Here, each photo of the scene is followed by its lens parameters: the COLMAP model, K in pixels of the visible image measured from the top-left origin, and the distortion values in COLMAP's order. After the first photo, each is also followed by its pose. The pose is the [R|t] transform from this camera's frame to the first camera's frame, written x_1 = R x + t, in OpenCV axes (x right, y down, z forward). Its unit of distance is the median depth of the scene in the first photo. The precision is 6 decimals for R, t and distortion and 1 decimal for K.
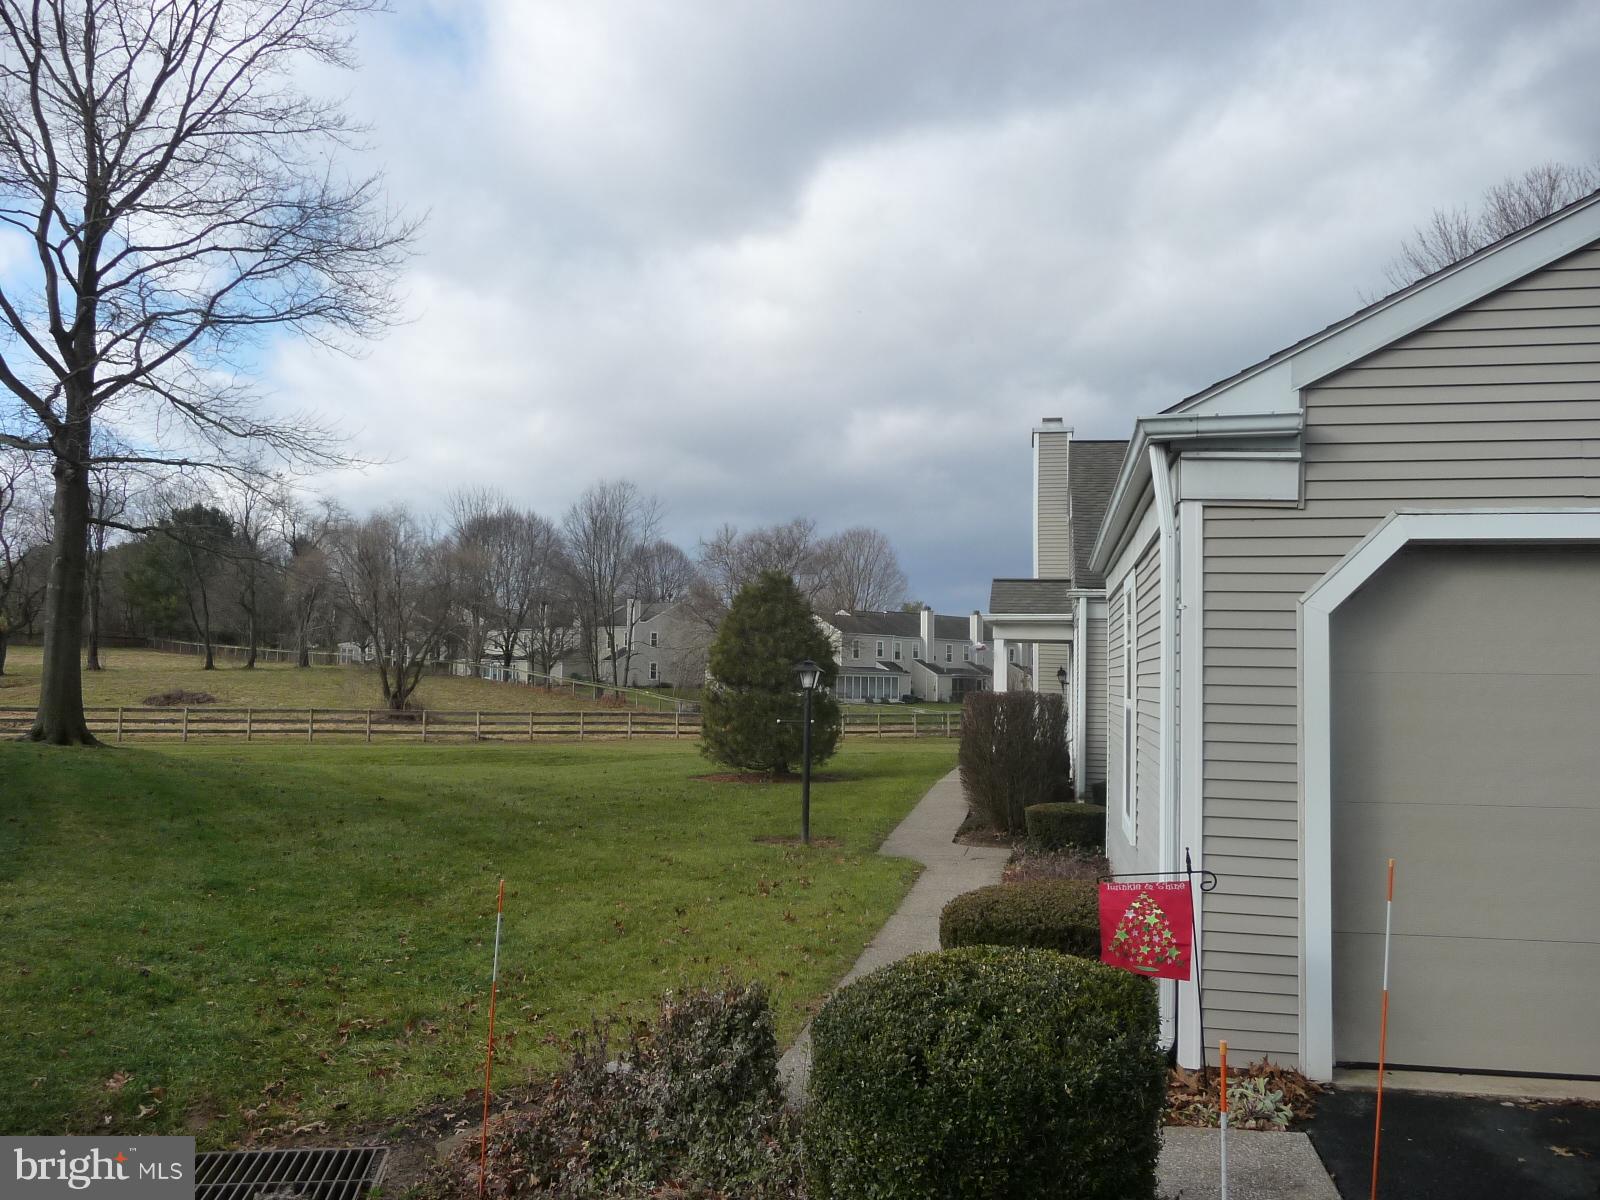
lens RADIAL K [[1348.6, 0, 775.2], [0, 1348.6, 598.6], [0, 0, 1]] dist [-0.055134, 0.050188]
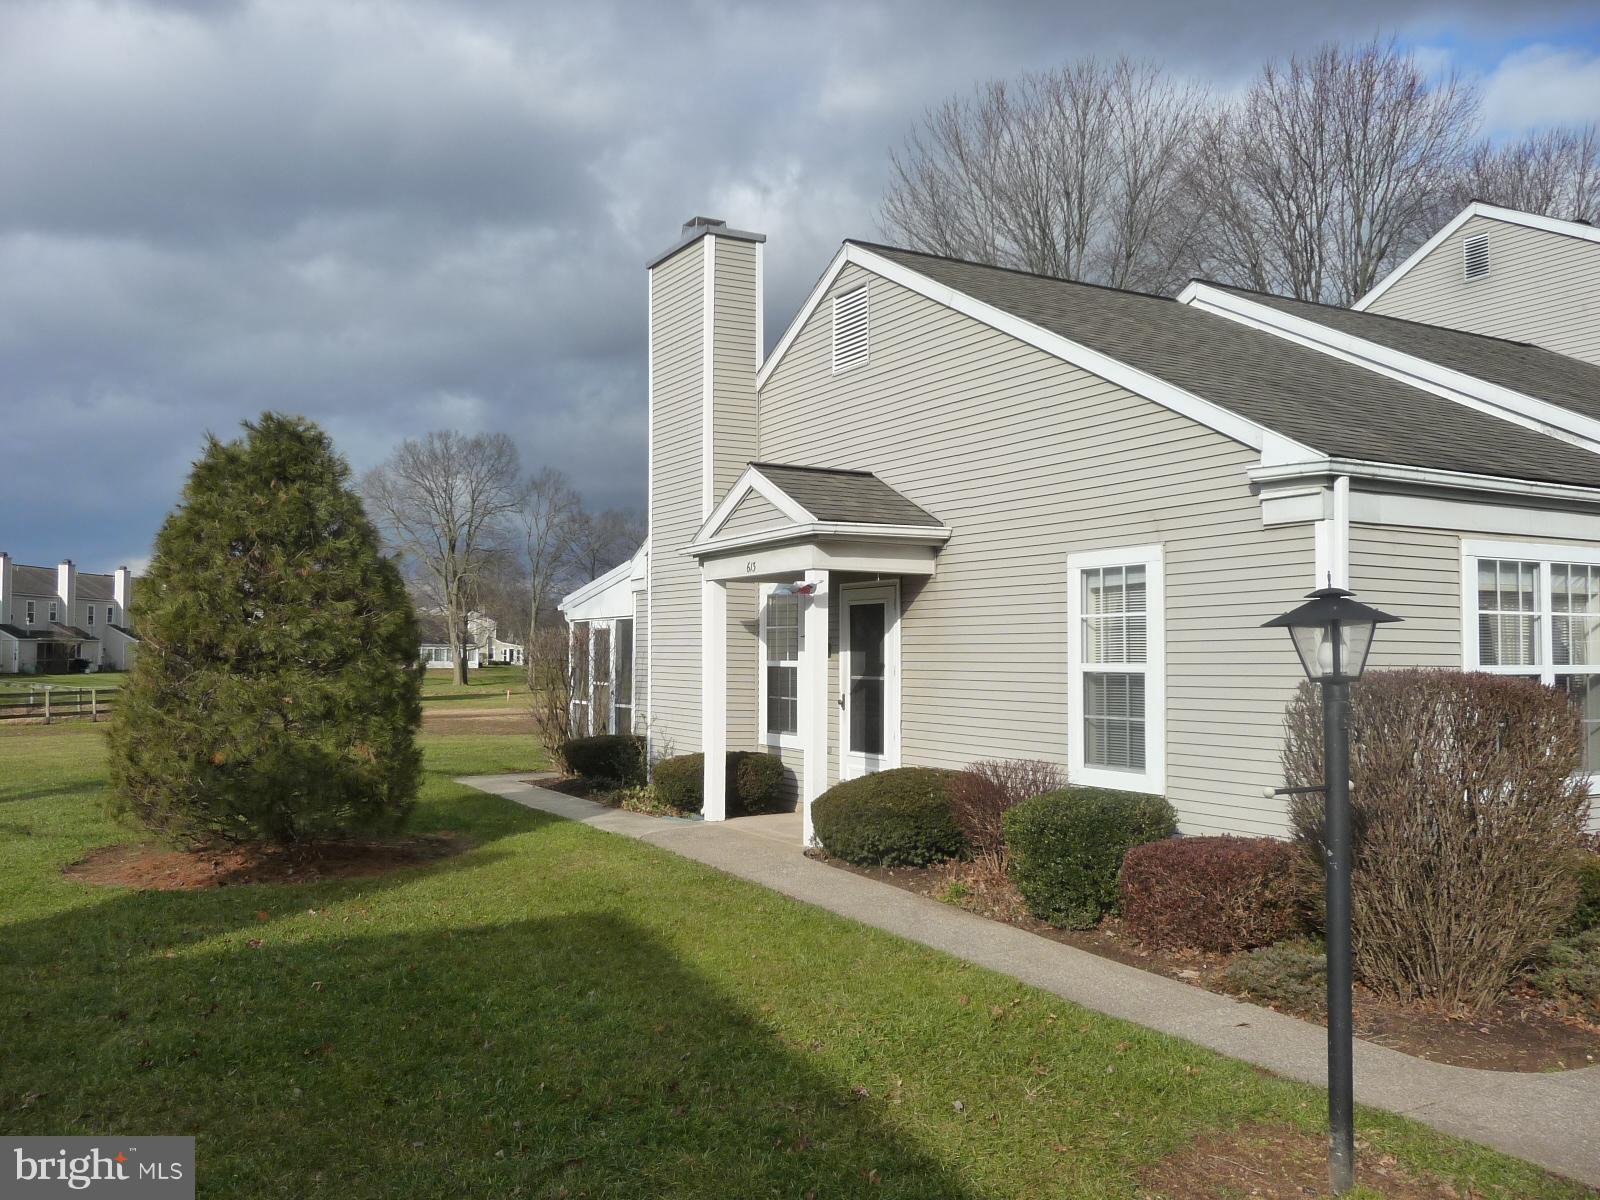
lens RADIAL K [[1348.6, 0, 795.9], [0, 1348.6, 603.1], [0, 0, 1]] dist [-0.055134, 0.050188]
pose [[0.762051, 0.011759, 0.647410, -0.427486], [-0.031694, 0.999314, 0.019156, 0.075529], [-0.646741, -0.035117, 0.761901, 1.353016]]
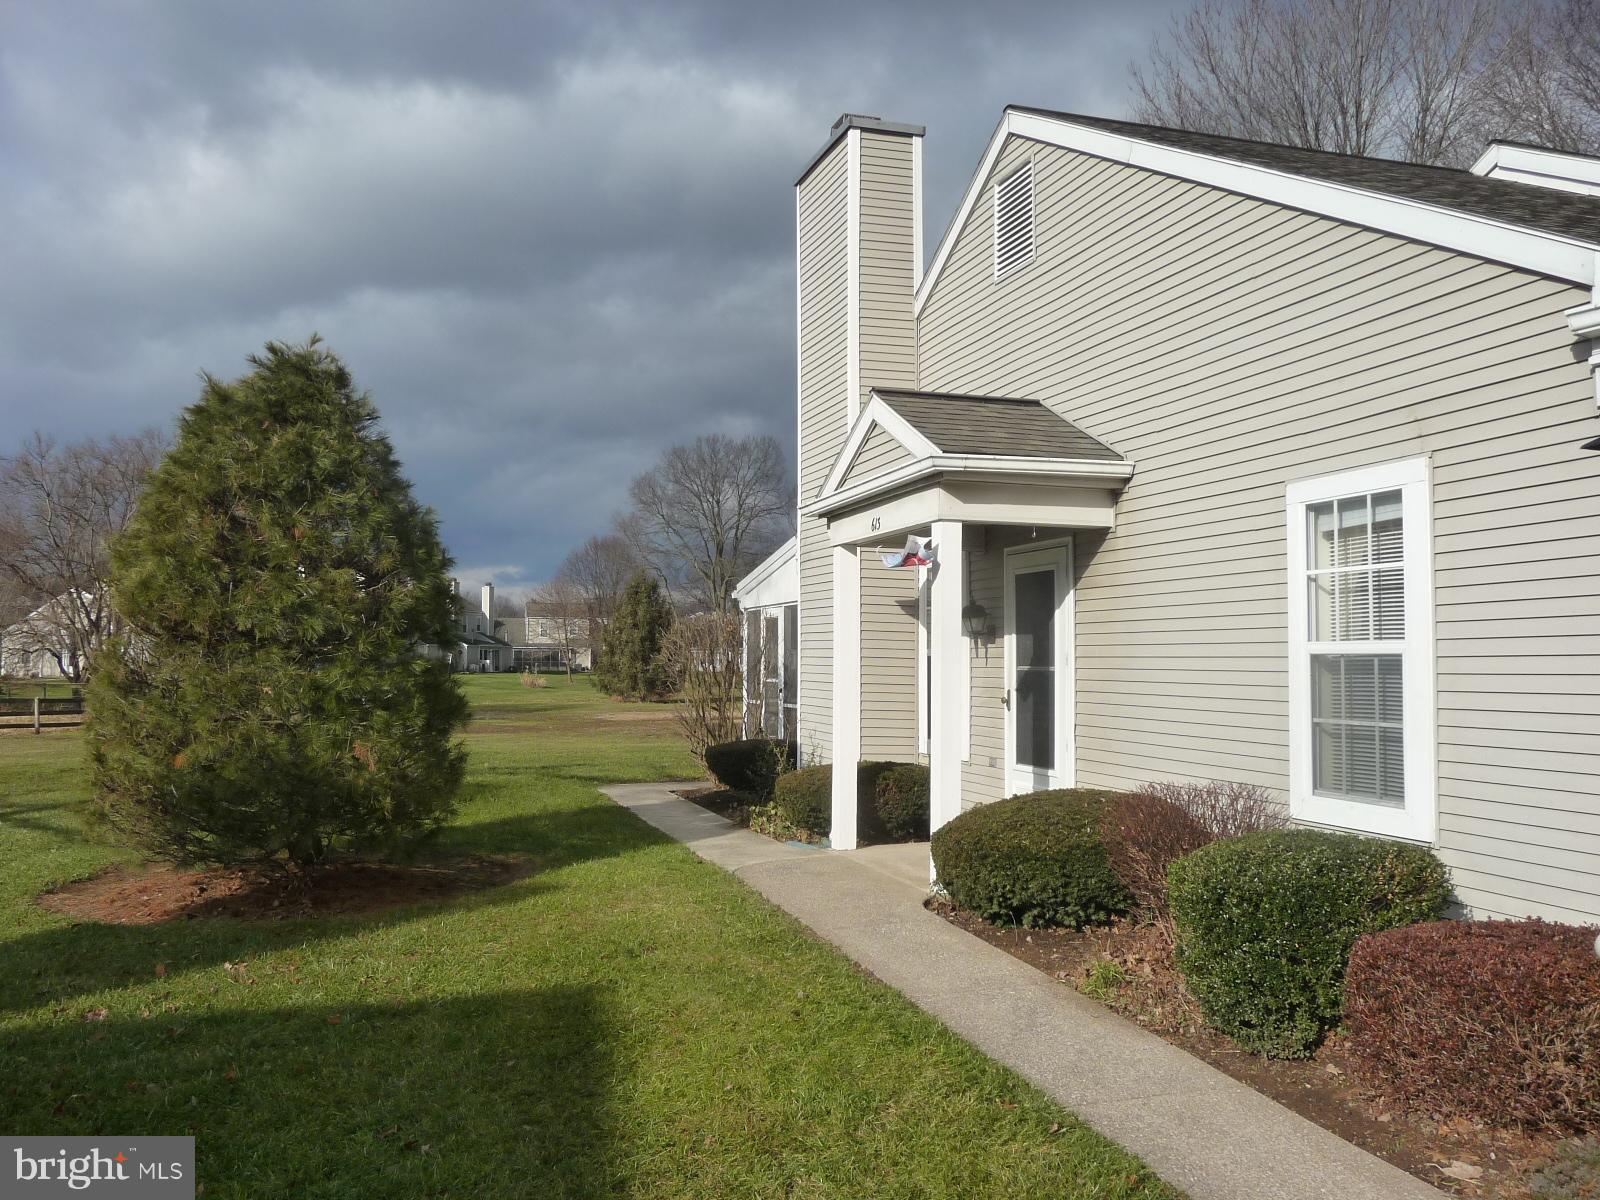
lens RADIAL K [[1348.6, 0, 793.6], [0, 1348.6, 600.4], [0, 0, 1]] dist [-0.055134, 0.050188]
pose [[0.880607, 0.008538, 0.473770, -0.146693], [-0.019963, 0.999618, 0.019091, 0.106146], [-0.473426, -0.026270, 0.880442, 1.515720]]
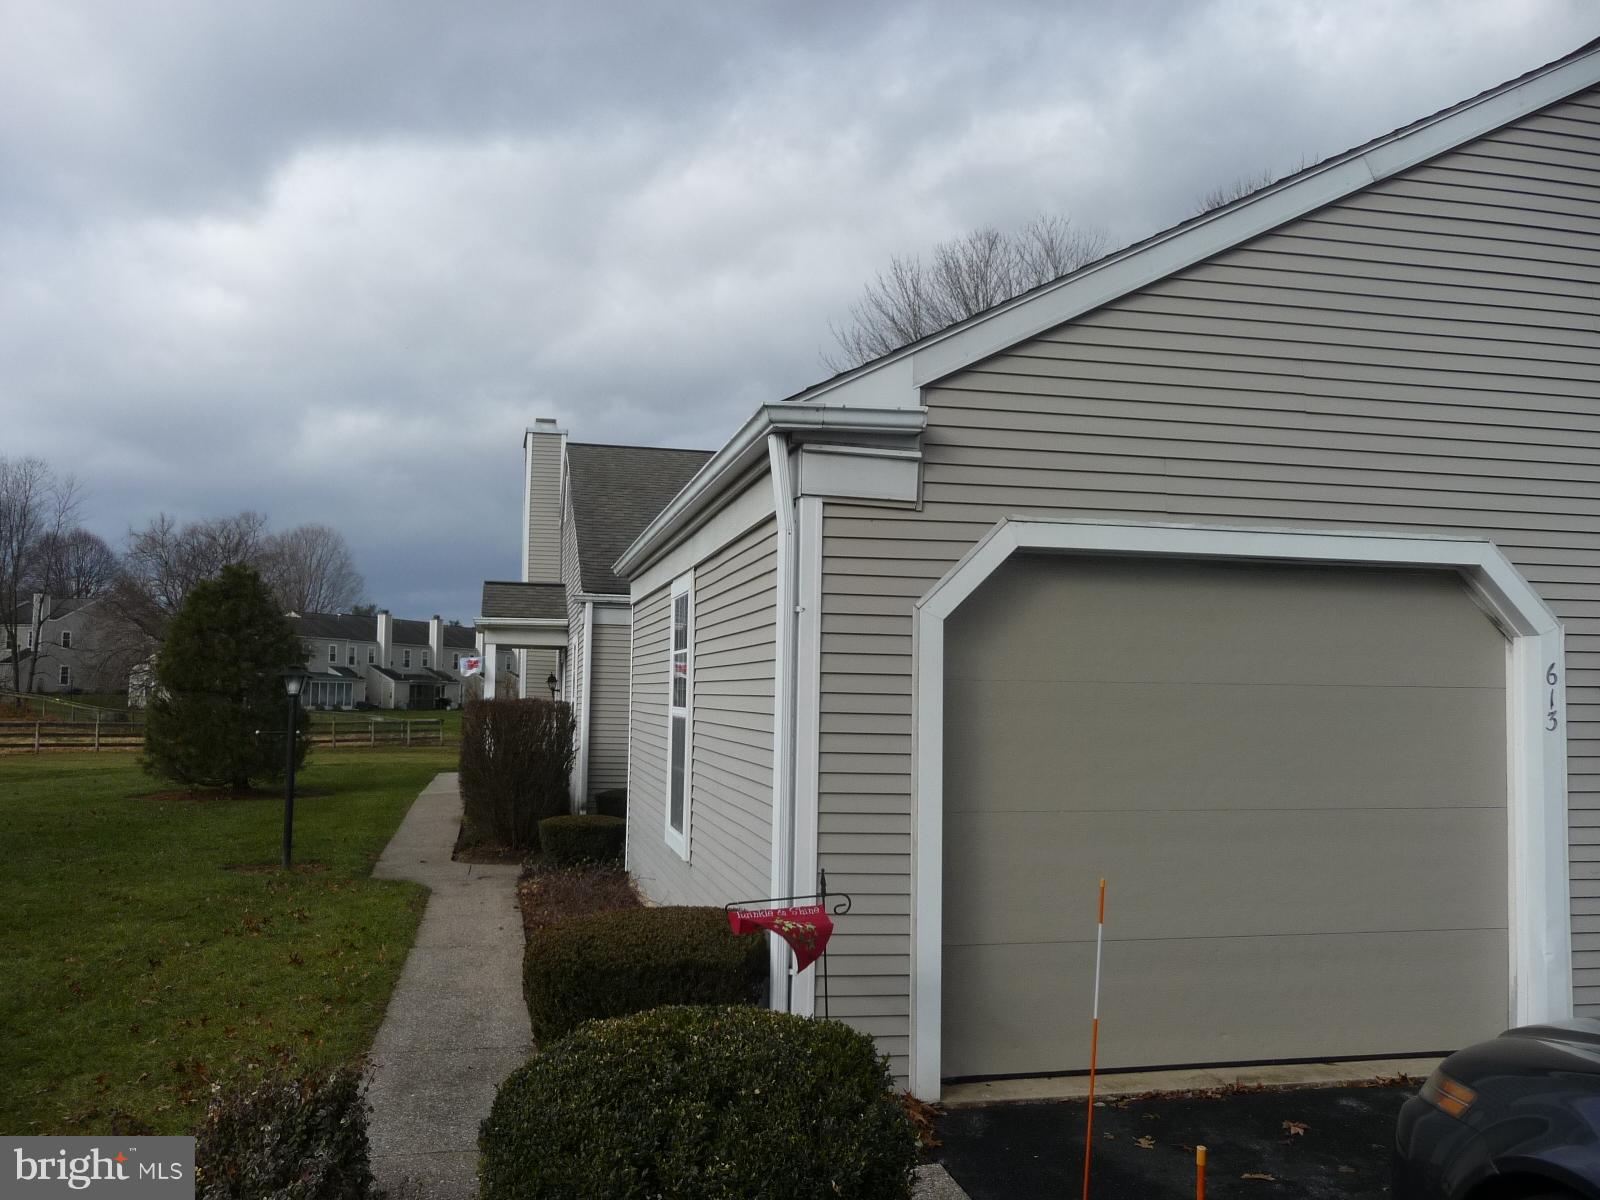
lens RADIAL K [[1348.6, 0, 792.0], [0, 1348.6, 603.2], [0, 0, 1]] dist [-0.055134, 0.050188]
pose [[0.916206, 0.025877, 0.399871, -0.047378], [-0.025191, 0.999658, -0.006973, 0.005351], [-0.399915, -0.003685, 0.916545, 0.086852]]
